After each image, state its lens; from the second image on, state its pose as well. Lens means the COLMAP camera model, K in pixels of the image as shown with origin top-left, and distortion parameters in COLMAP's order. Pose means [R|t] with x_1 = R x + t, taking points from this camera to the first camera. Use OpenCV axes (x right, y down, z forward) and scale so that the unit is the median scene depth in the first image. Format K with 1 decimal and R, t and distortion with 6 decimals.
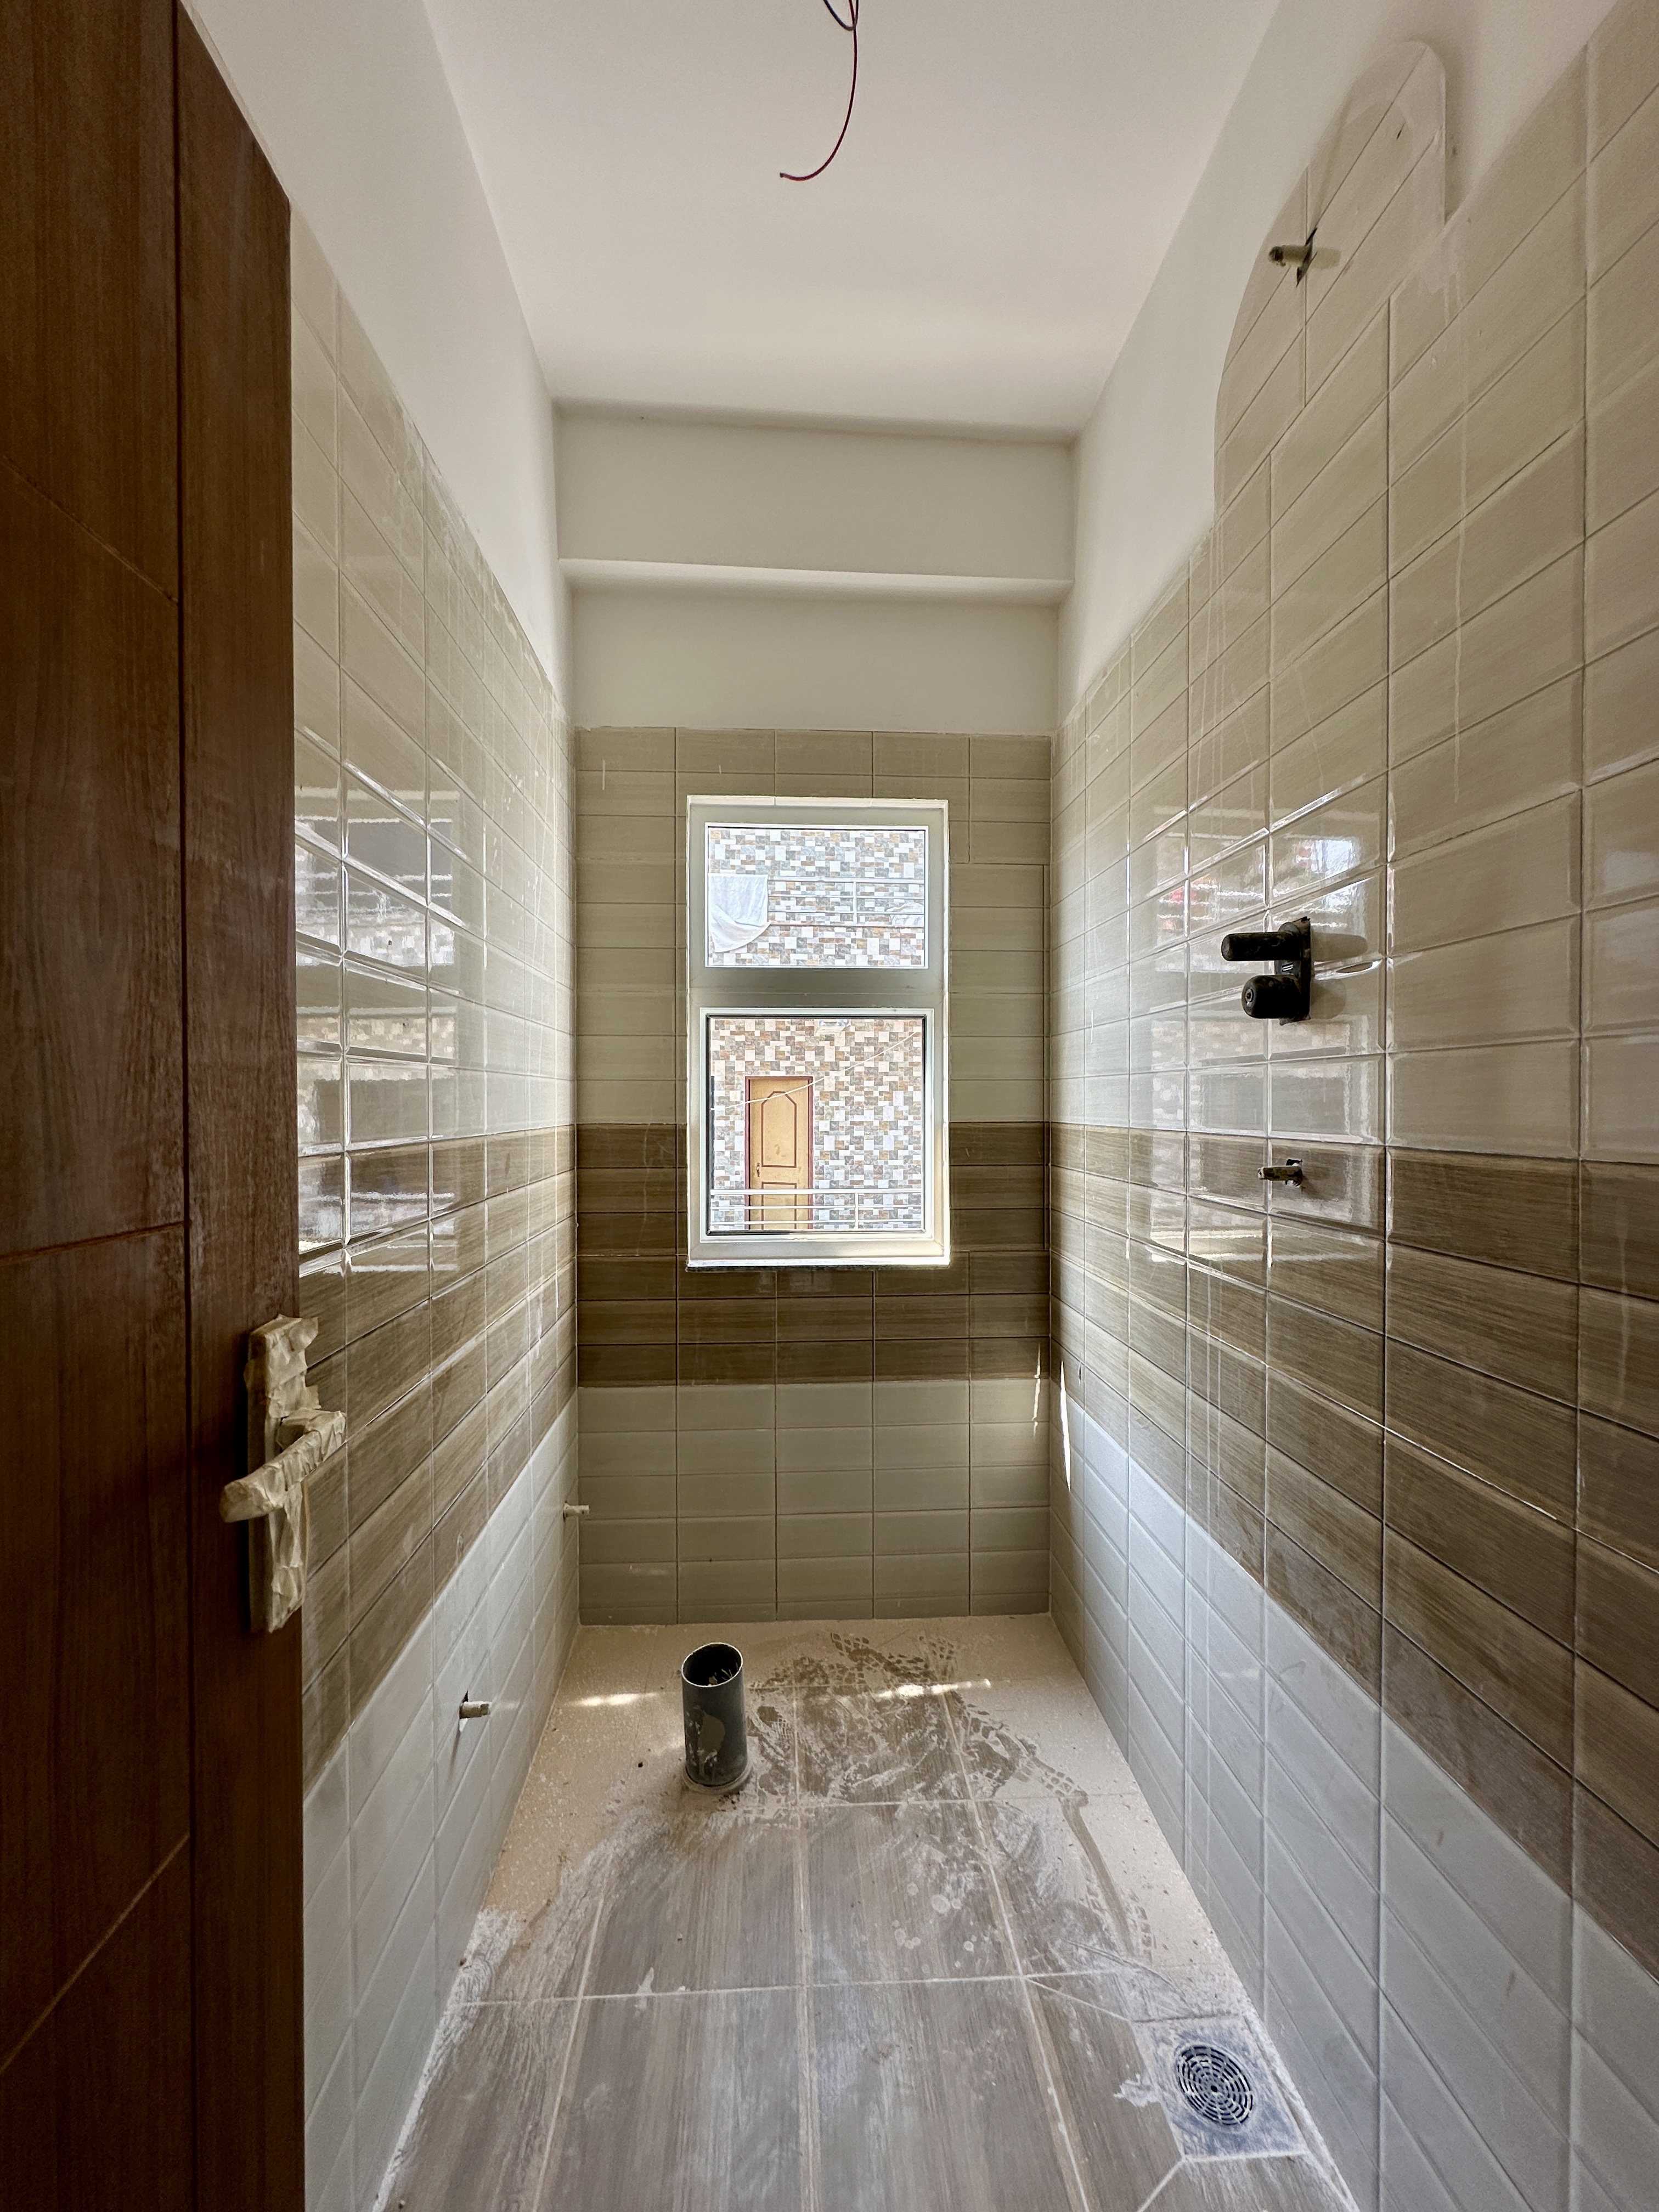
lens RADIAL K [[875.1, 0, 833.4], [0, 875.1, 1101.8], [0, 0, 1]] dist [-0.003775, -0.000050]
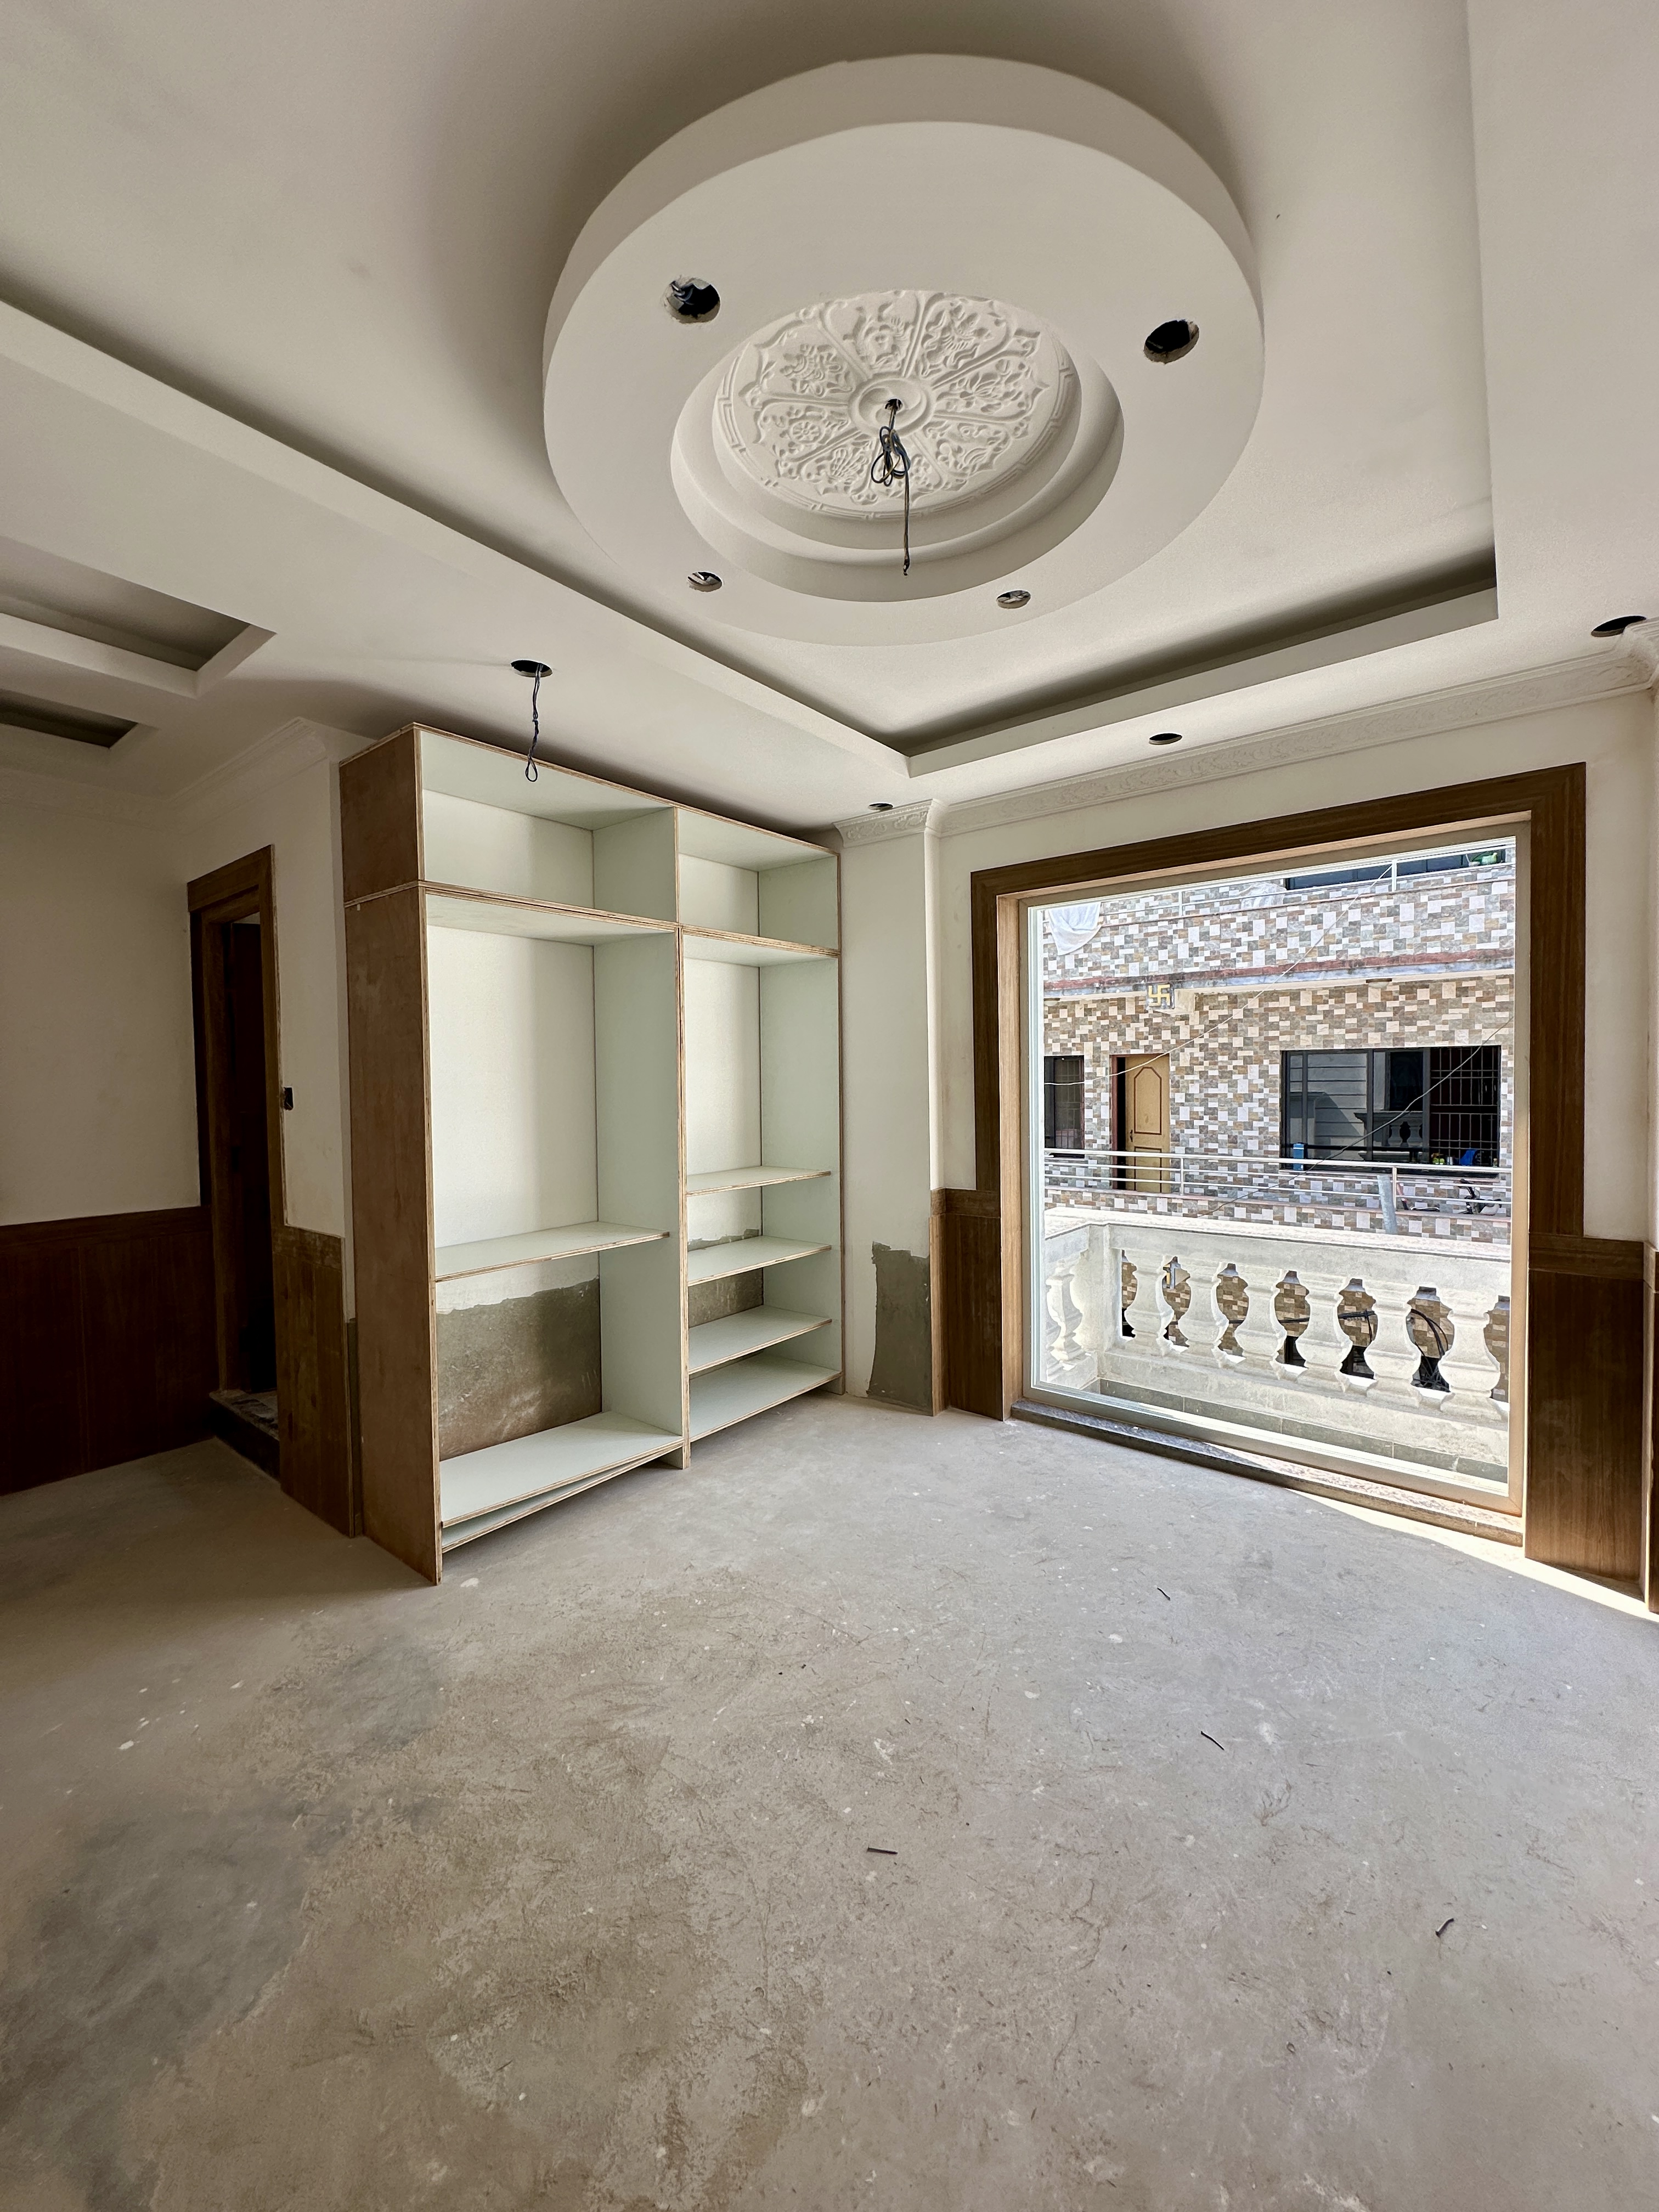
lens RADIAL K [[875.1, 0, 834.5], [0, 875.1, 1105.0], [0, 0, 1]] dist [-0.003775, -0.000050]
pose [[0.734759, 0.014137, -0.678181, 0.418418], [0.009732, 0.999460, 0.031378, -0.002081], [0.678258, -0.029655, 0.734225, -0.109979]]
